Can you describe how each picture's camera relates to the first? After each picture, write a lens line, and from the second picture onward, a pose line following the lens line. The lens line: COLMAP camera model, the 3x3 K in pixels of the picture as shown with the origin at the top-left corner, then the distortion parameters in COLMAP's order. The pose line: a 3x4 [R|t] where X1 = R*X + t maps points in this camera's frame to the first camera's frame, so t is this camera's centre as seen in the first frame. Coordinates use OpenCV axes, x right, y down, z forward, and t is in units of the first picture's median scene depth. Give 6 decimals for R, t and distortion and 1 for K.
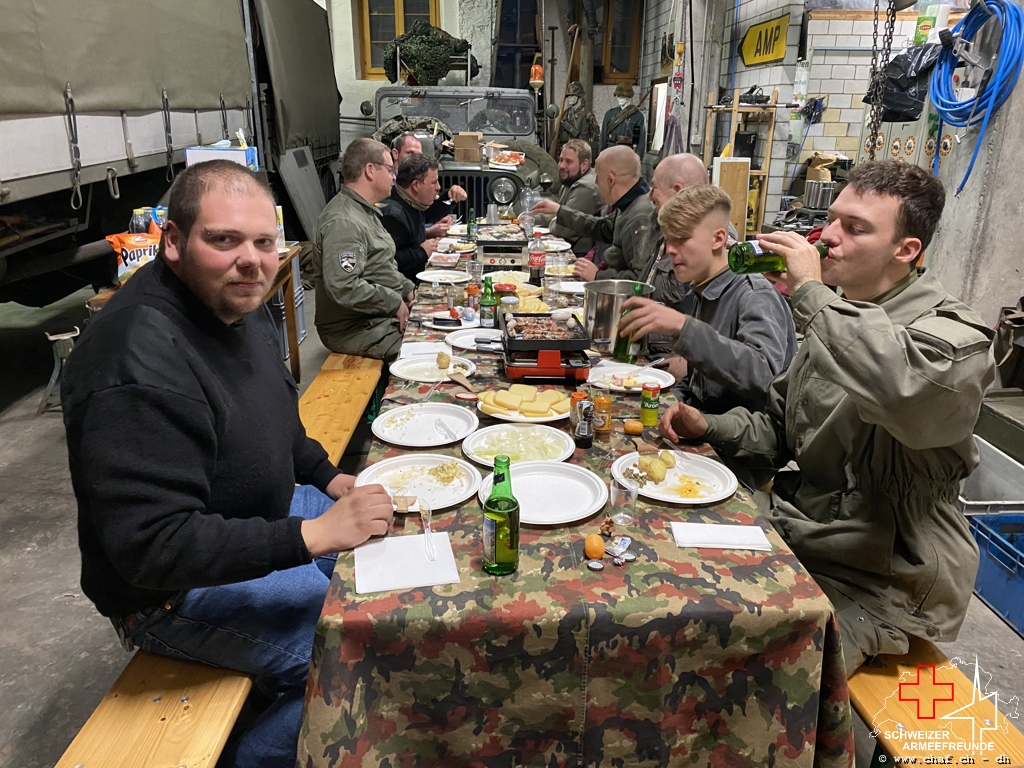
lens RADIAL K [[785.1, 0, 512.0], [0, 785.1, 384.0], [0, 0, 1]] dist [0.011282, 0.004256]
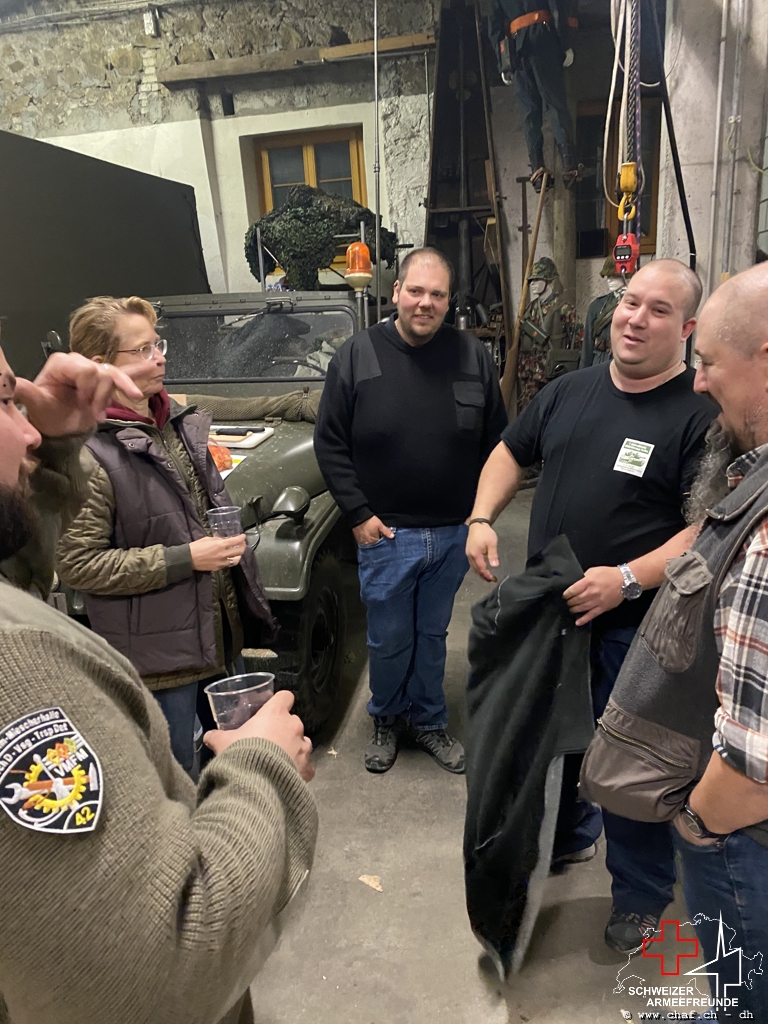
lens RADIAL K [[769.5, 0, 409.9], [0, 769.5, 516.7], [0, 0, 1]] dist [0.008505, 0.000854]
pose [[0.966785, 0.010313, -0.255382, 0.141803], [-0.020680, 0.999066, -0.037940, -0.156553], [0.254753, 0.041961, 0.966095, 0.397810]]
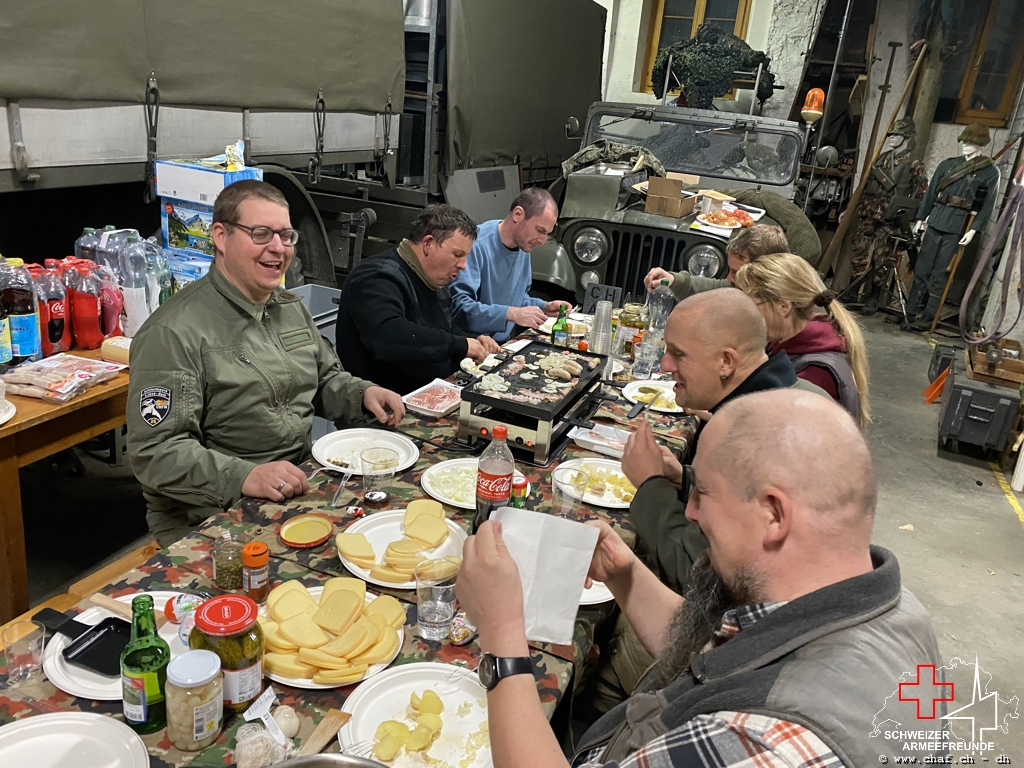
lens RADIAL K [[785.1, 0, 512.0], [0, 785.1, 384.0], [0, 0, 1]] dist [0.011282, 0.004256]
pose [[0.906535, 0.214269, -0.363706, 0.070904], [-0.219672, 0.975200, 0.026987, -0.080779], [0.360469, 0.055431, 0.931123, 0.196992]]
